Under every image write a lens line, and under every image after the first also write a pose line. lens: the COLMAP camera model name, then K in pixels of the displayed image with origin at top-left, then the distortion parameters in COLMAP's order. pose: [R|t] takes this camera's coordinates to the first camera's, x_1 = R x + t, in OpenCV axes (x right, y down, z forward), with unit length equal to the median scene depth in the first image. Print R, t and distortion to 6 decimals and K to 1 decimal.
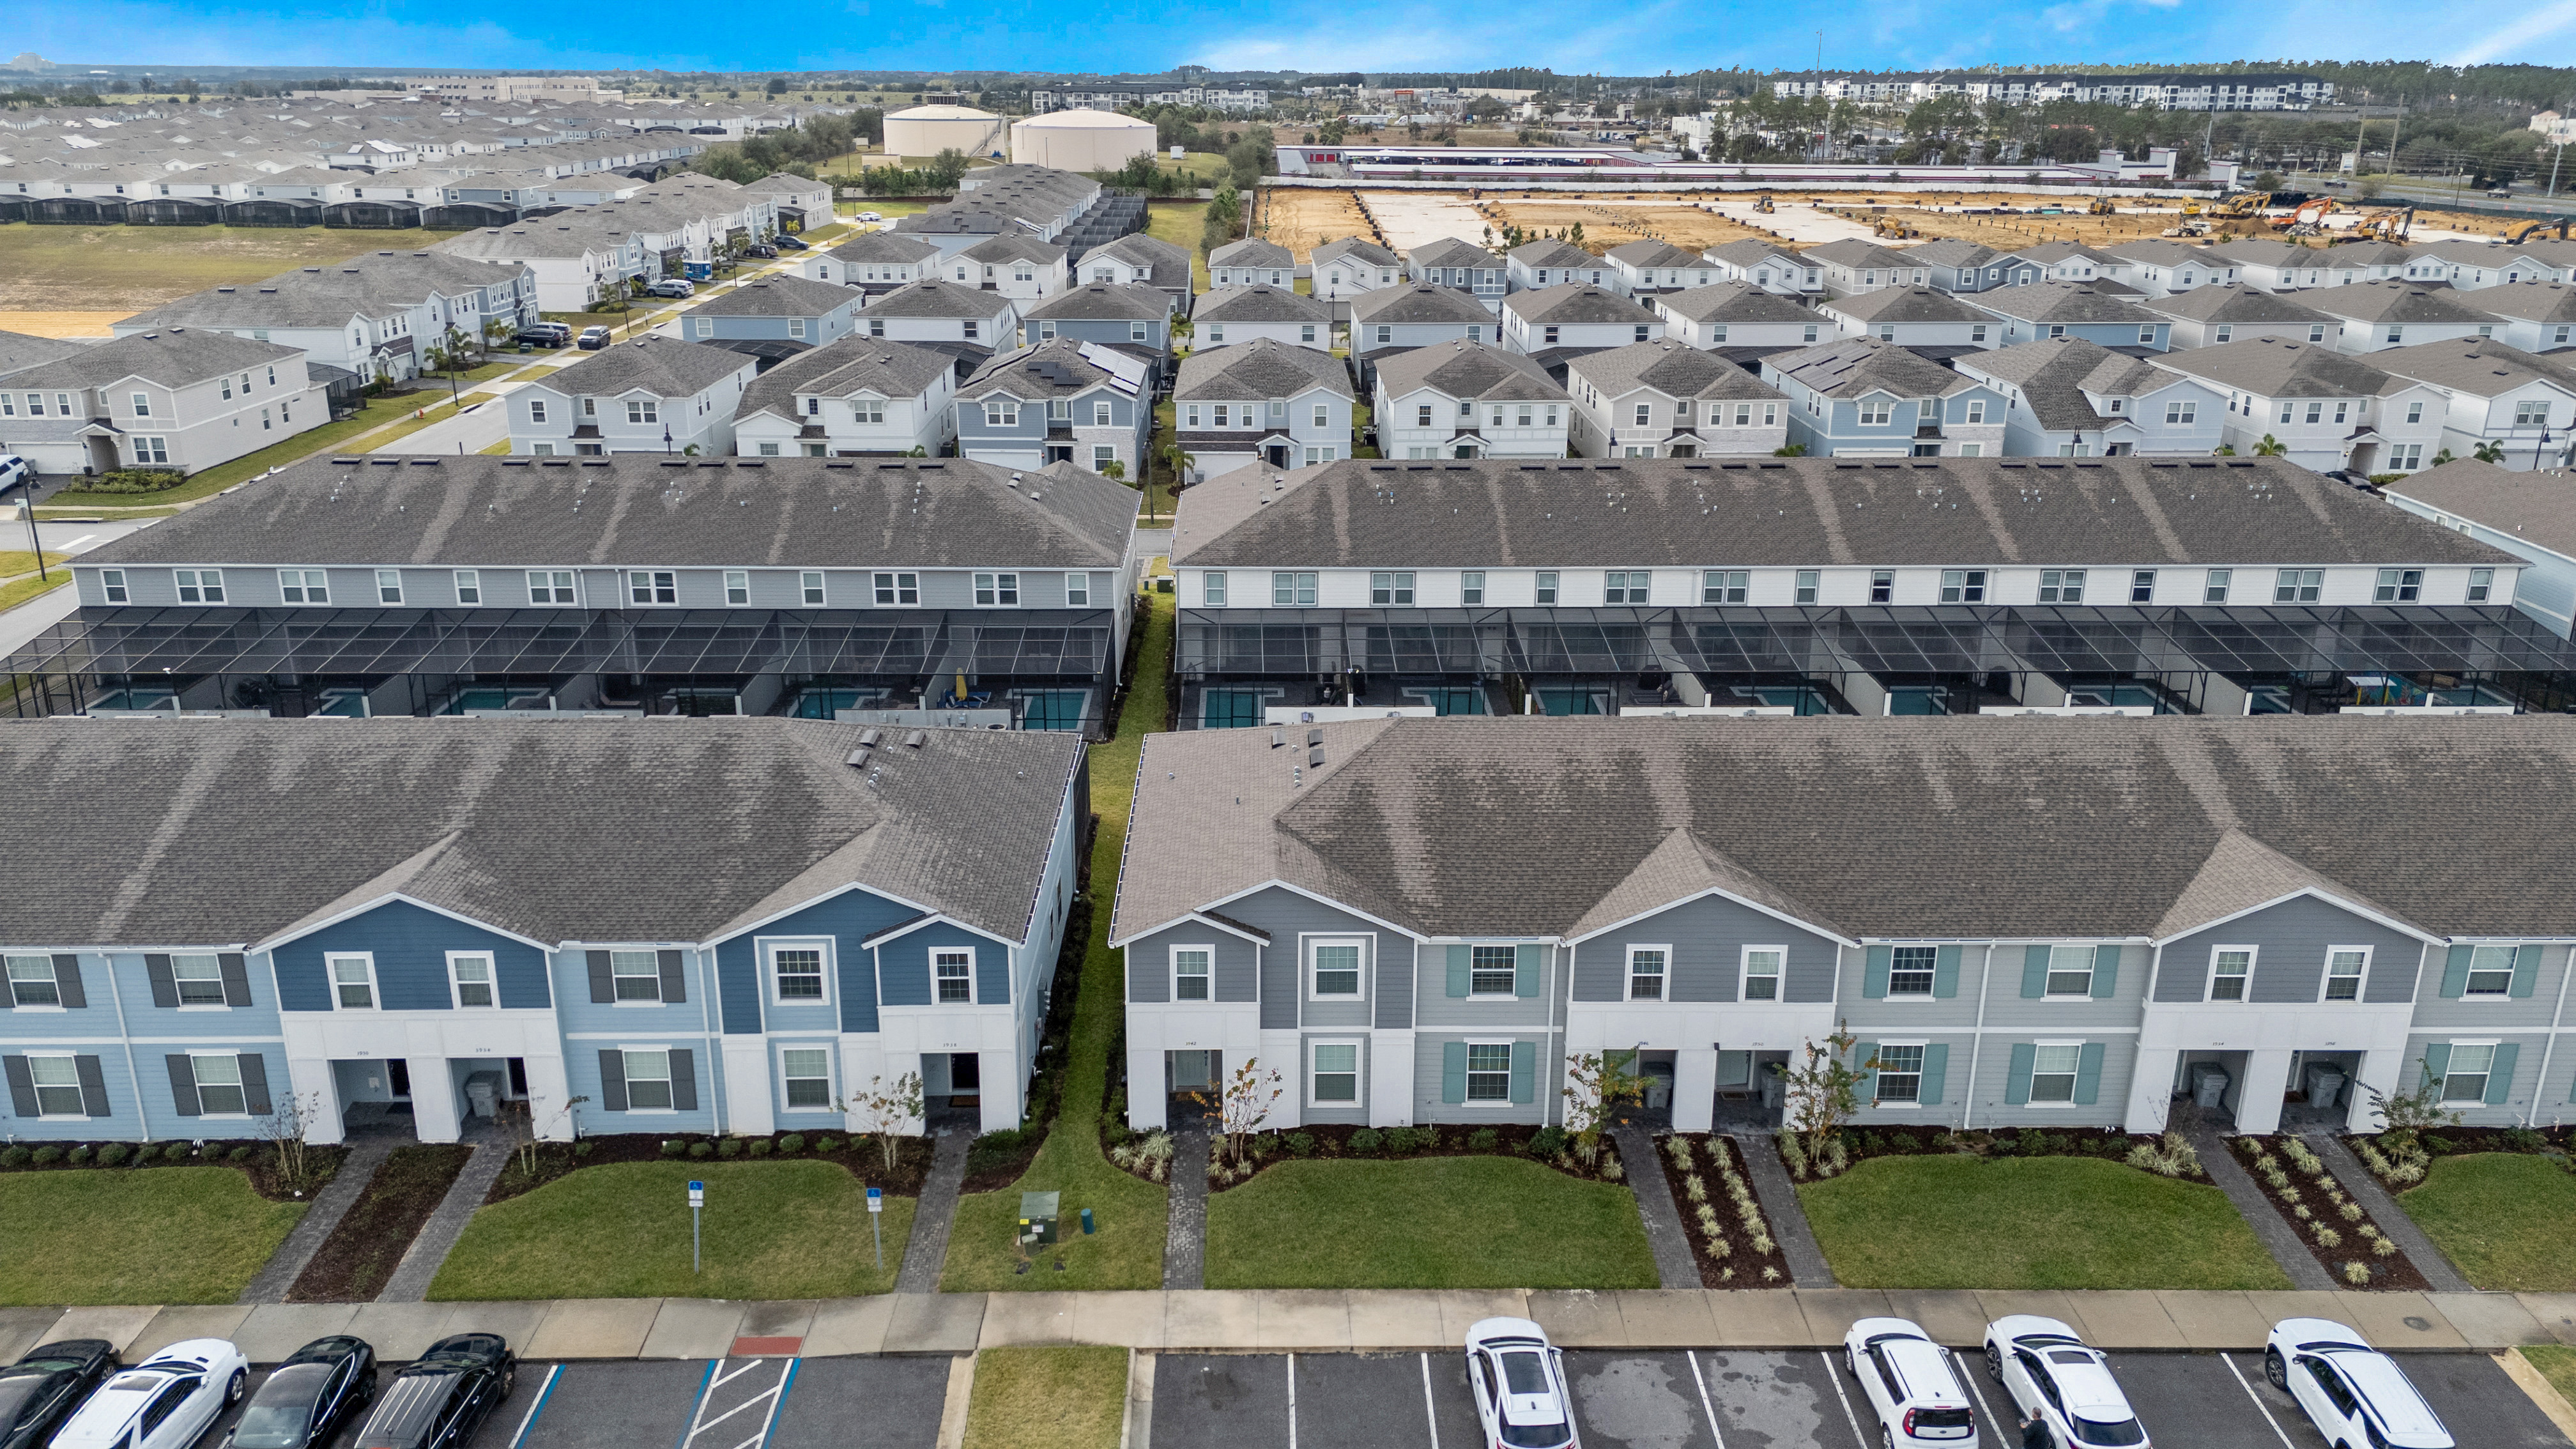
lens RADIAL K [[1979.7, 0, 1294.9], [0, 1979.7, 722.4], [0, 0, 1]] dist [0.010325, 0.003027]
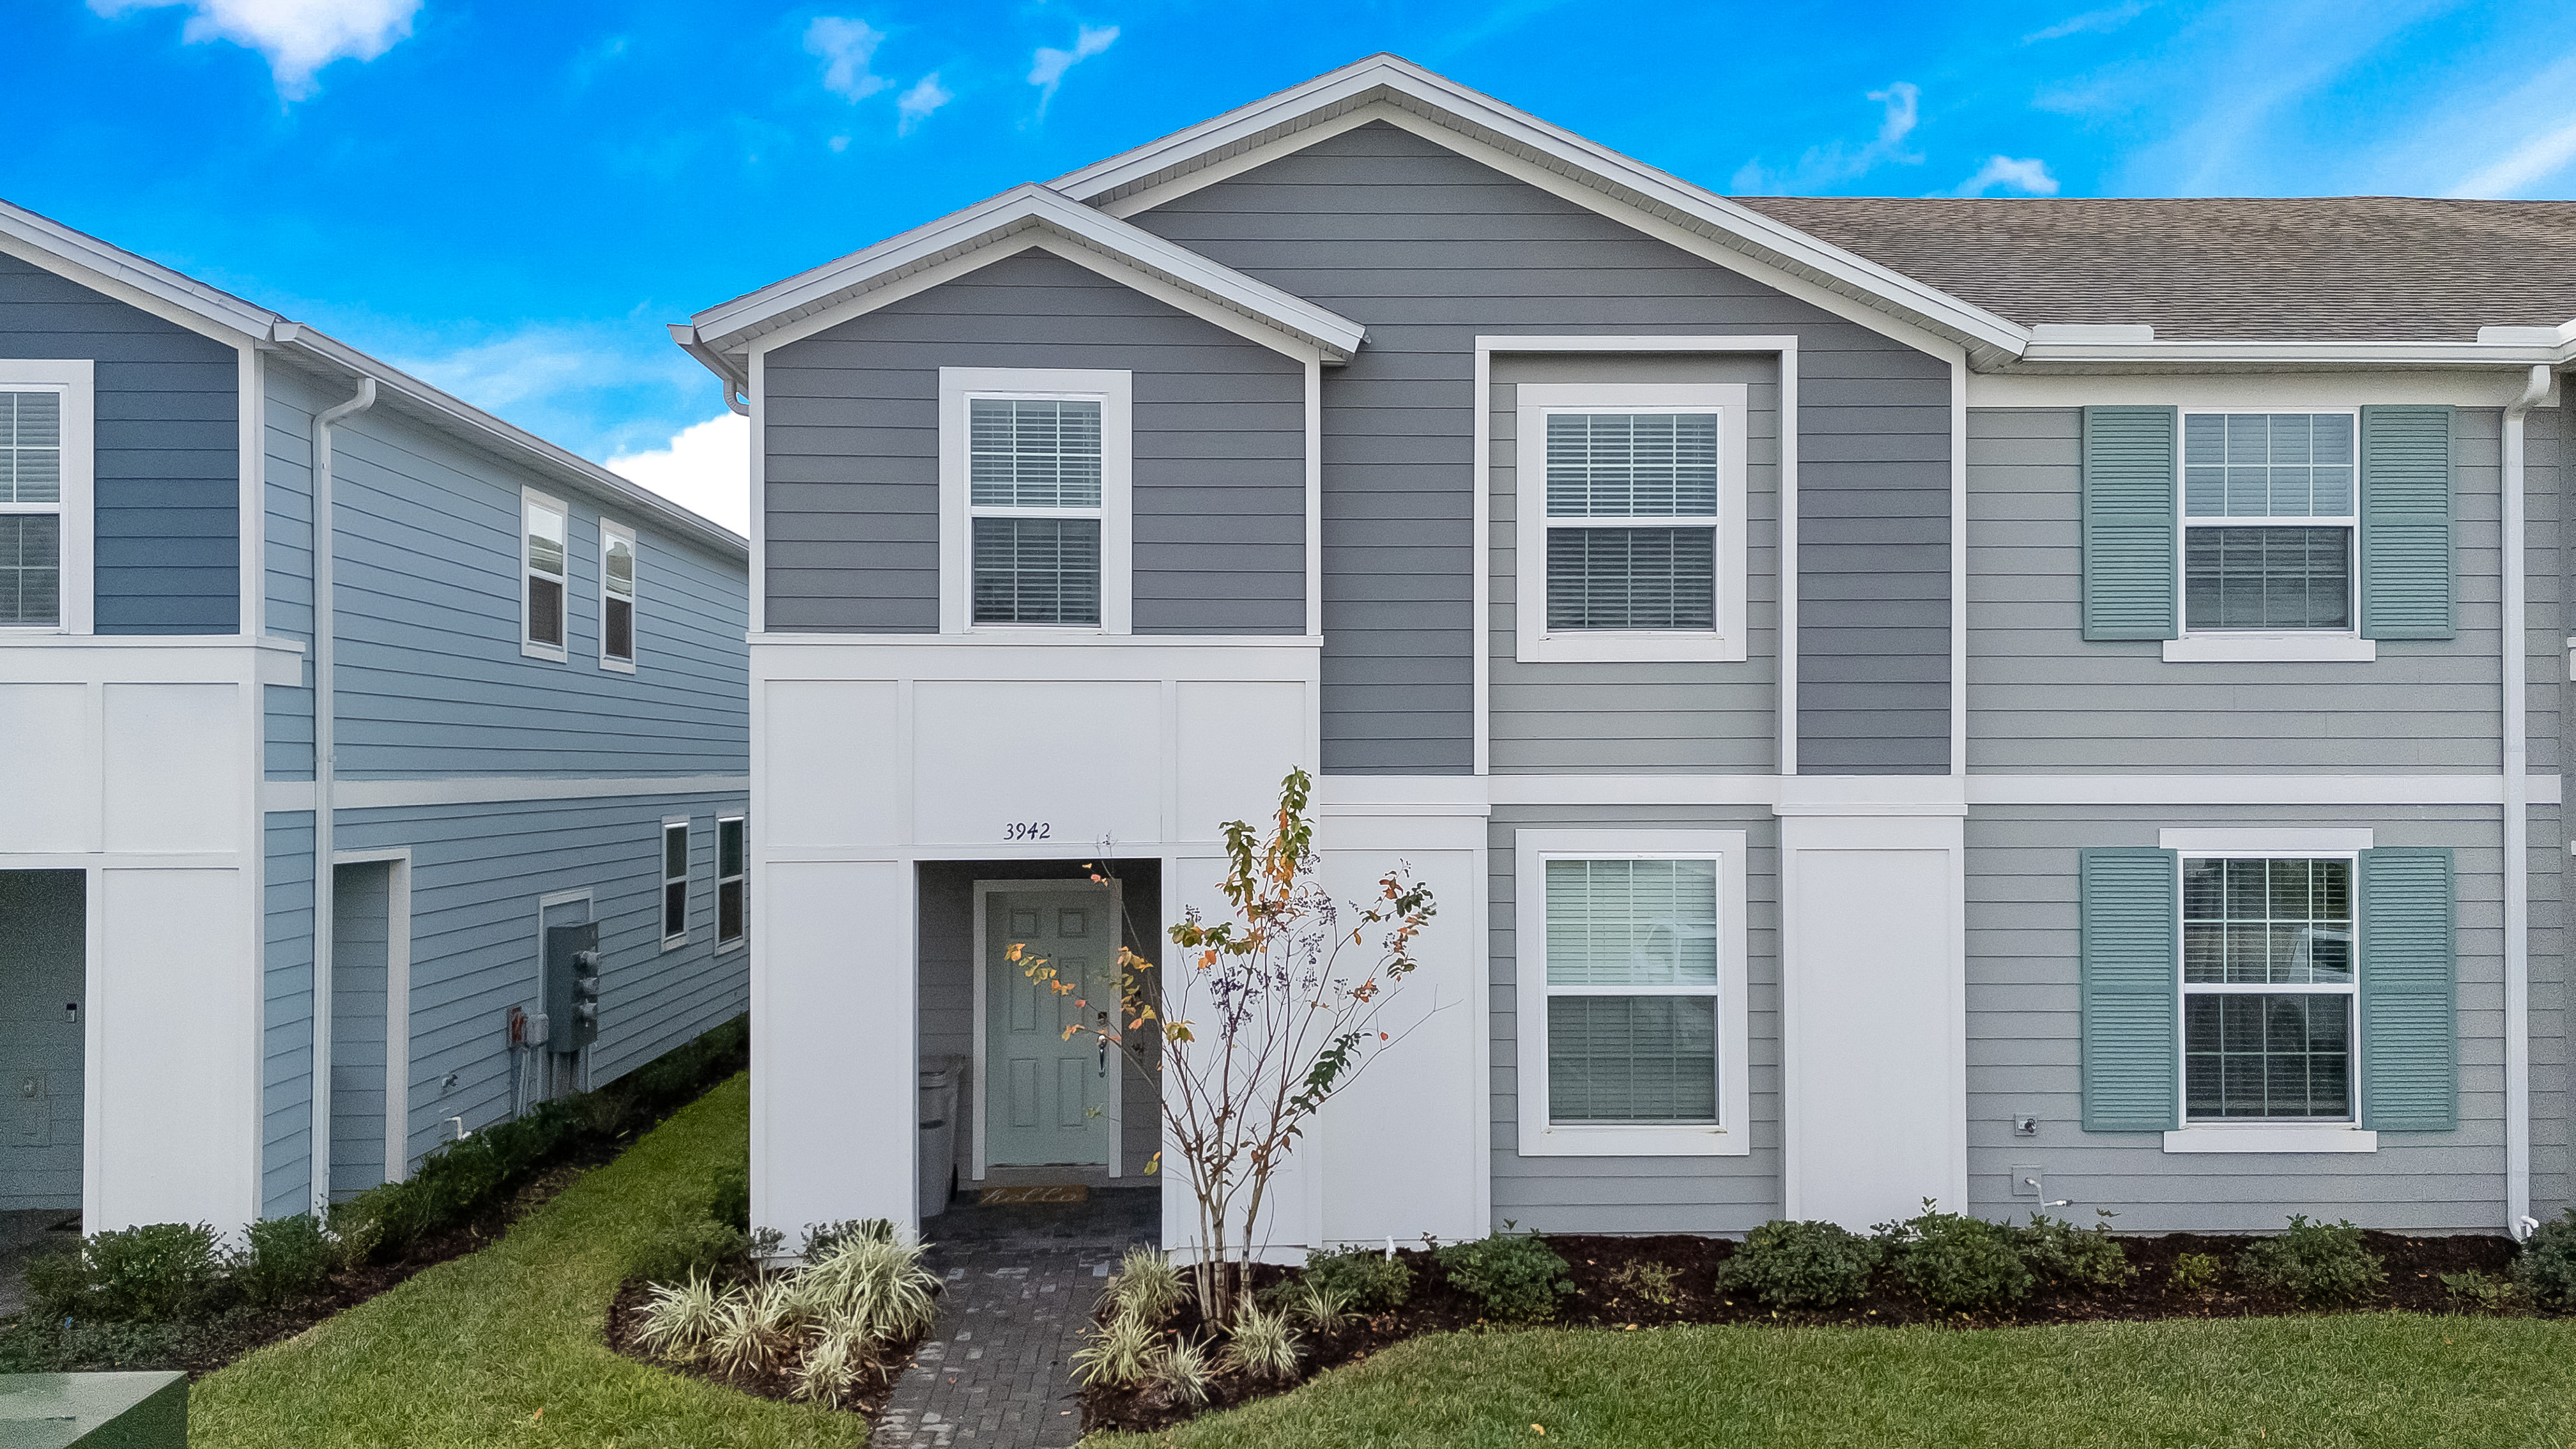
lens RADIAL K [[1979.7, 0, 1273.6], [0, 1979.7, 737.8], [0, 0, 1]] dist [0.010325, 0.003027]
pose [[0.999937, -0.007795, 0.008039, -0.024962], [0.010004, 0.944453, -0.328494, 0.229074], [-0.005032, 0.328554, 0.944472, 0.774526]]
